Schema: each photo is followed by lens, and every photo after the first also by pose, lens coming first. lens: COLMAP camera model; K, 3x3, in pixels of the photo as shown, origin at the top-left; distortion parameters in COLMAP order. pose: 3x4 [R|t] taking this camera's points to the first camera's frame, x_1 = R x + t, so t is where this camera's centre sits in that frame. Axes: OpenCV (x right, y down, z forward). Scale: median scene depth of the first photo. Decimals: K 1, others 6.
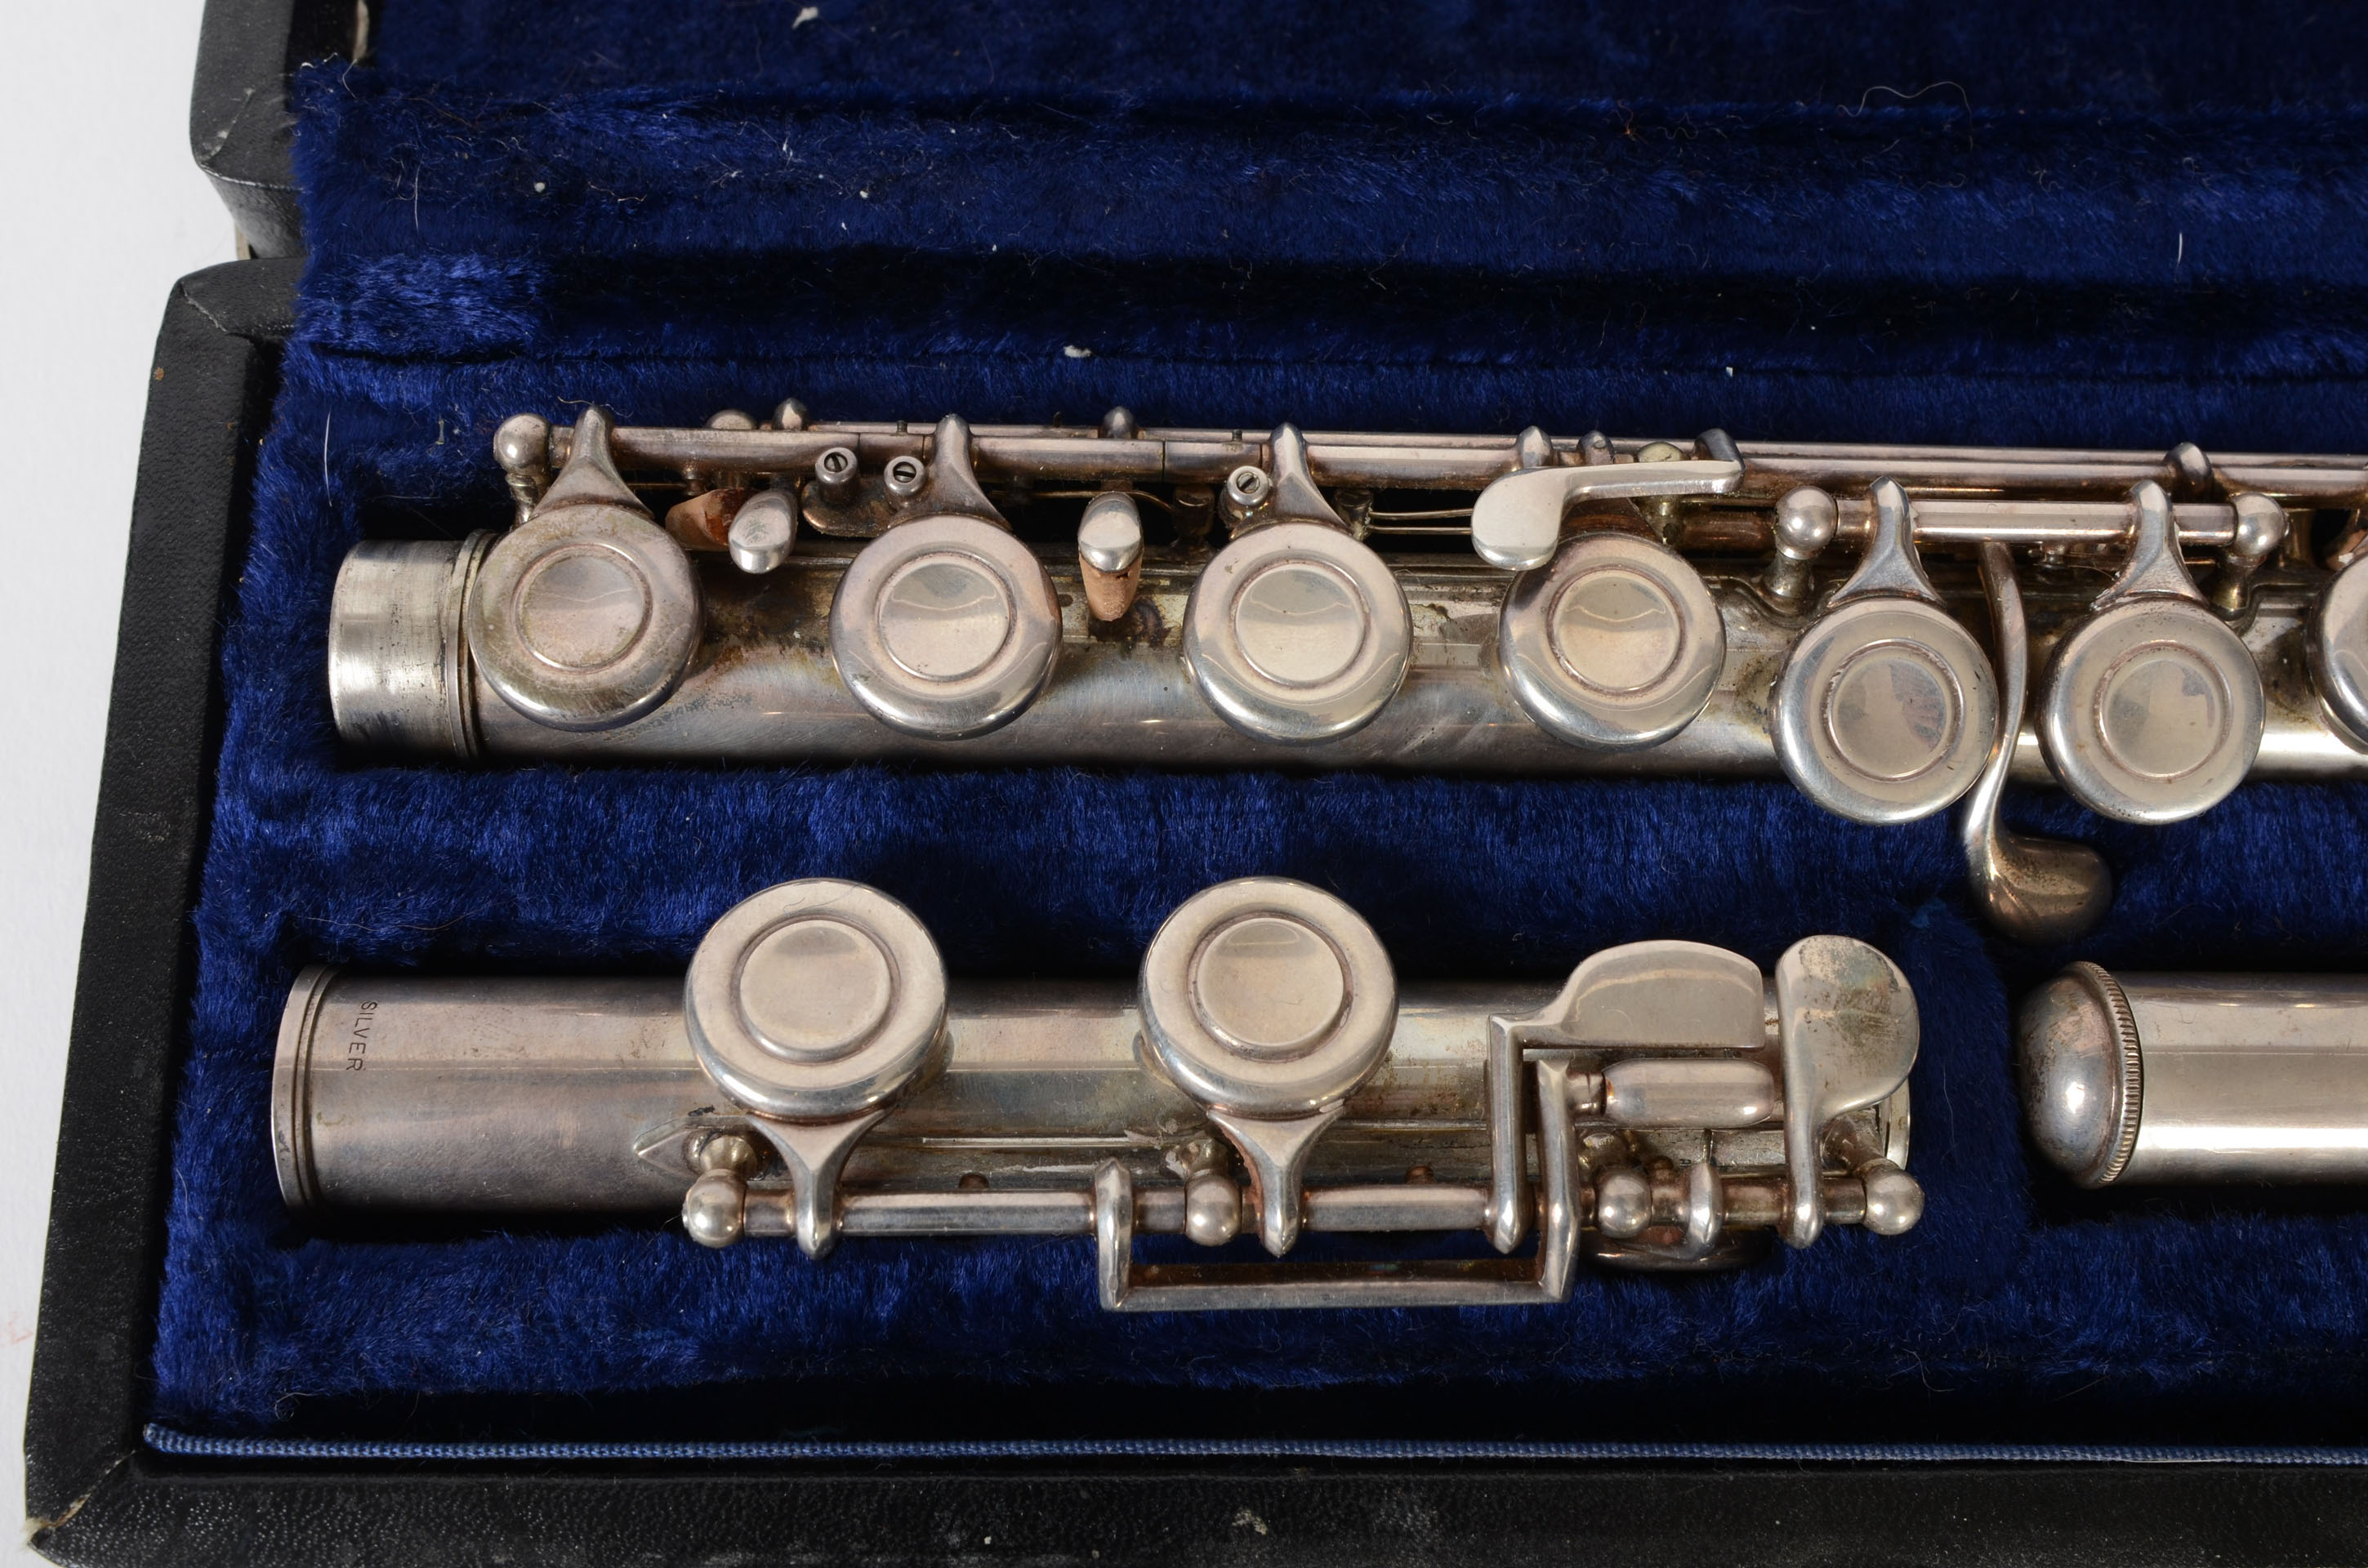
lens RADIAL K [[2519.0, 0, 1206.2], [0, 2519.0, 789.1], [0, 0, 1]] dist [-0.039210, 0.000000]
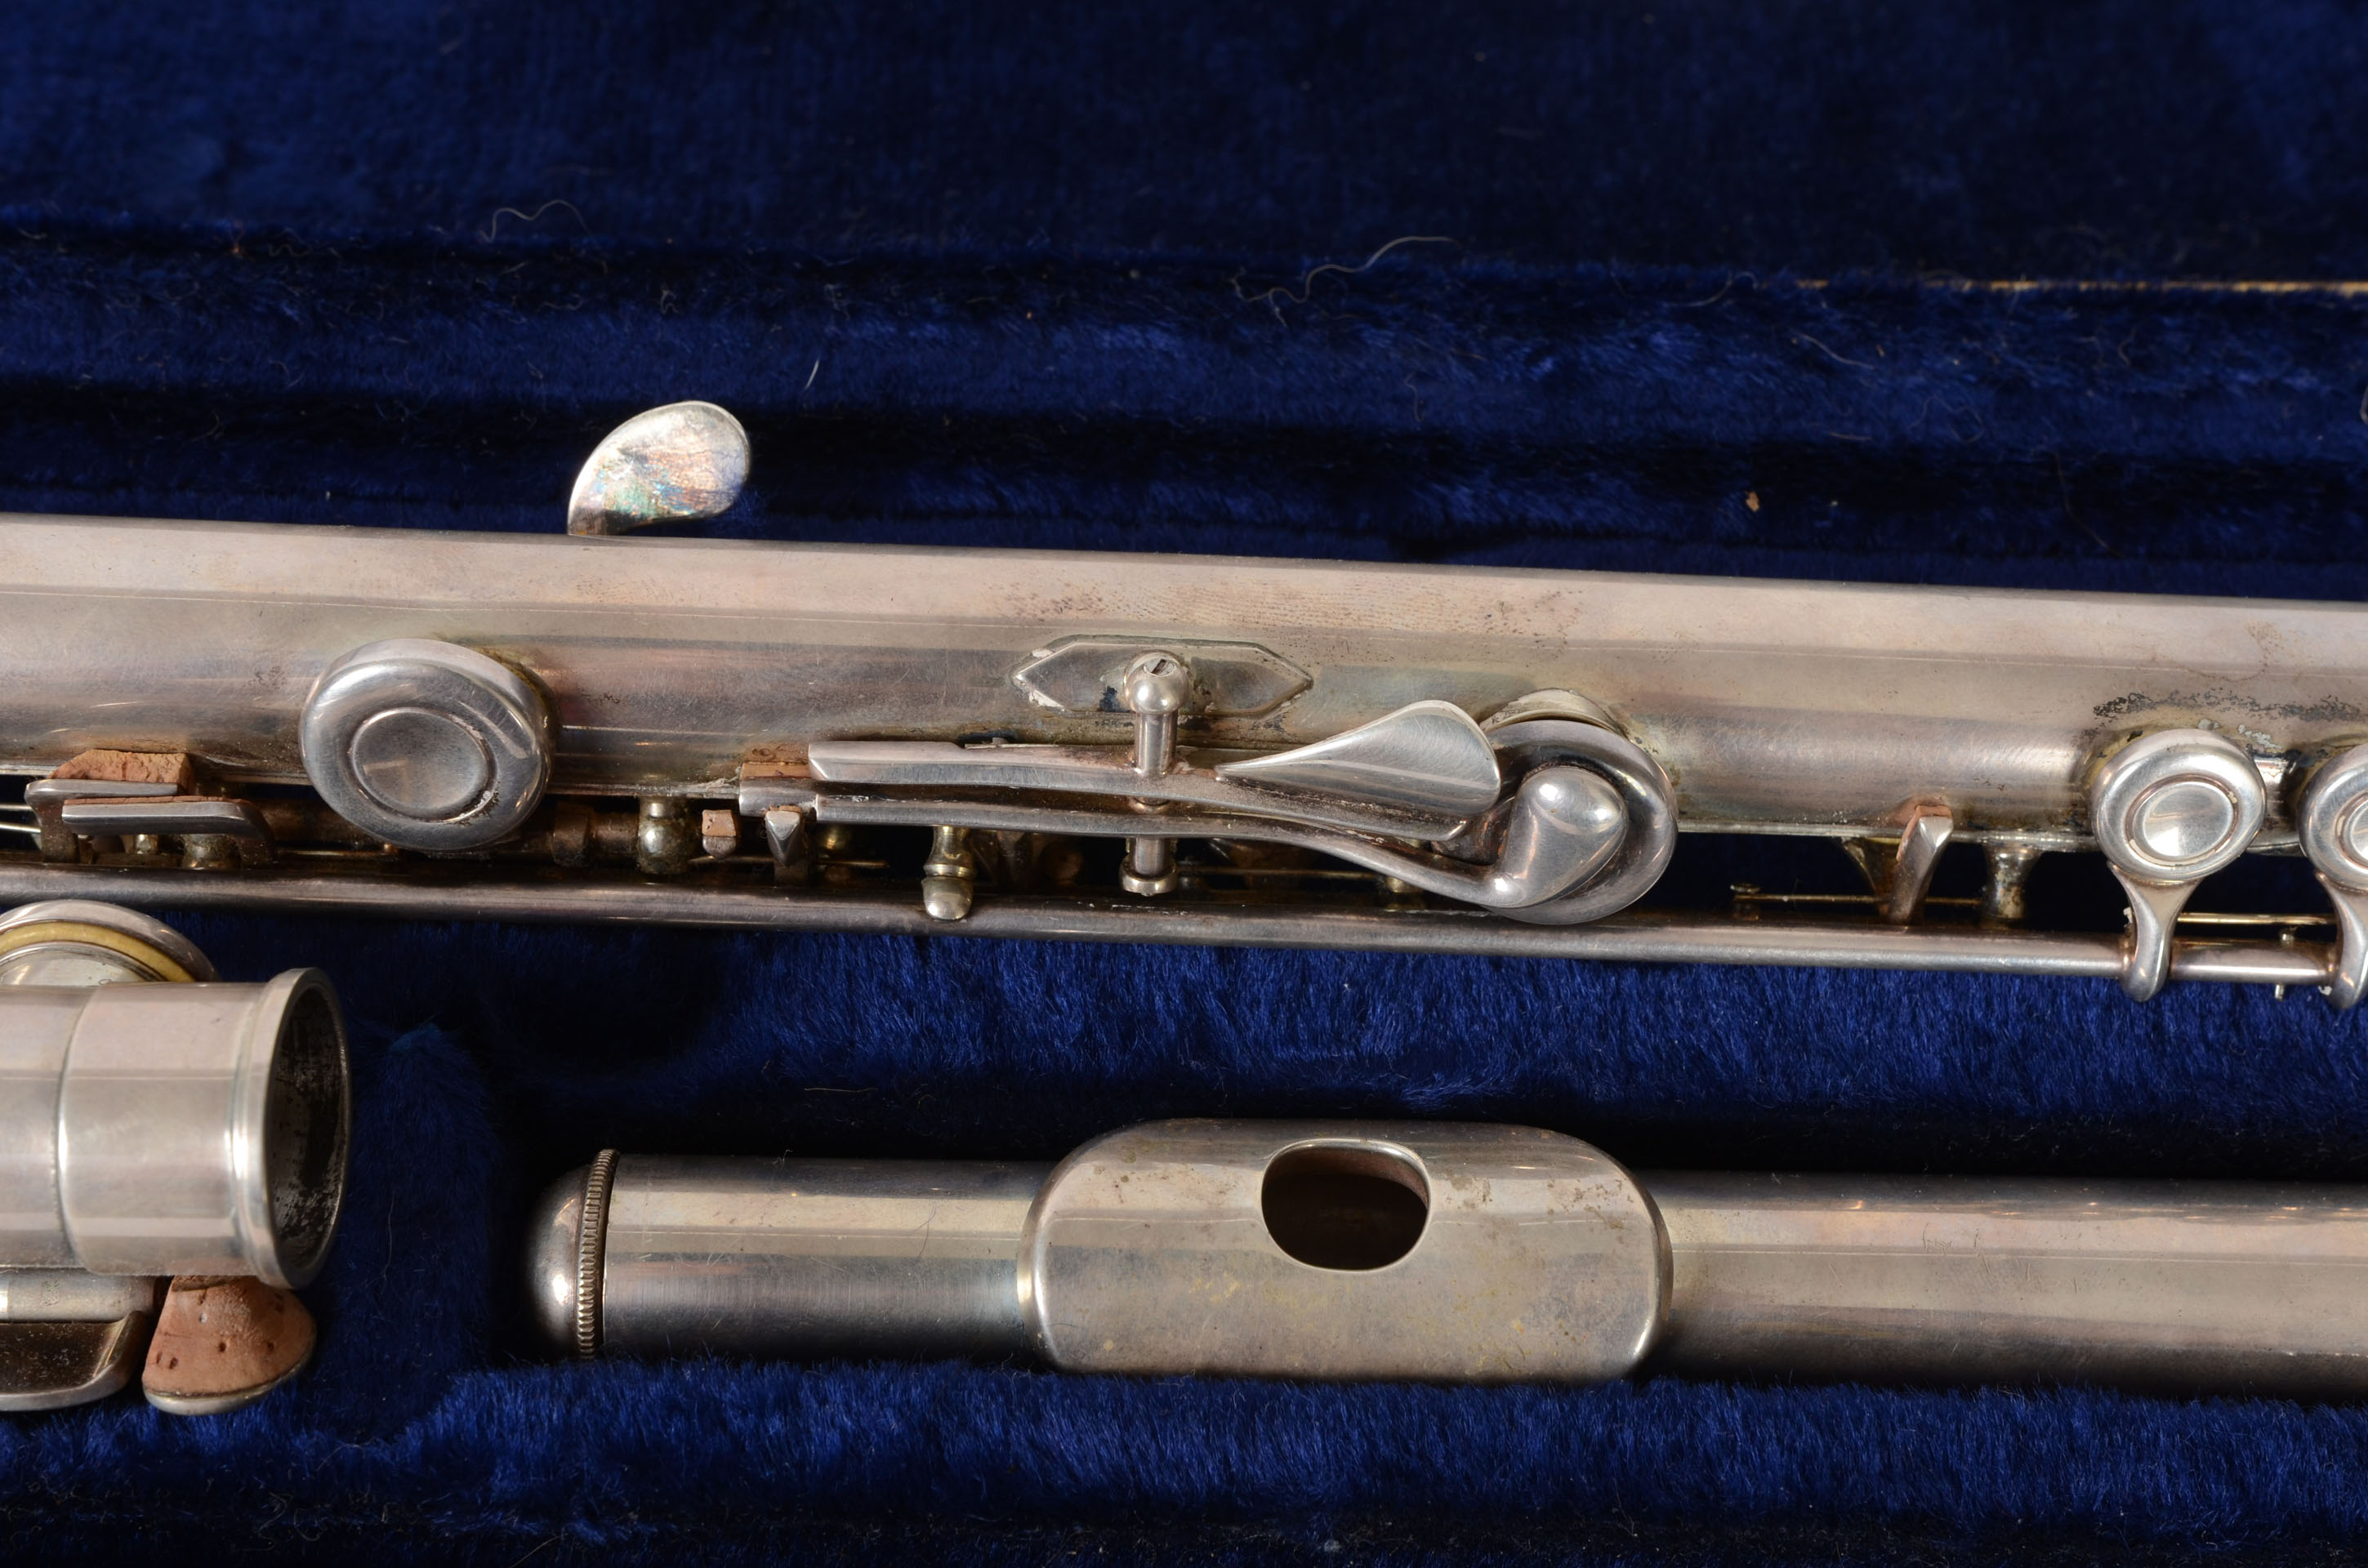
lens RADIAL K [[3446.9, 0, 1242.0], [0, 3446.9, 828.4], [0, 0, 1]] dist [0.077664, 0.000000]
pose [[0.999814, 0.015716, 0.011188, 0.576816], [-0.012961, 0.976775, -0.213876, 0.242773], [-0.014290, 0.213691, 0.976797, -0.254350]]
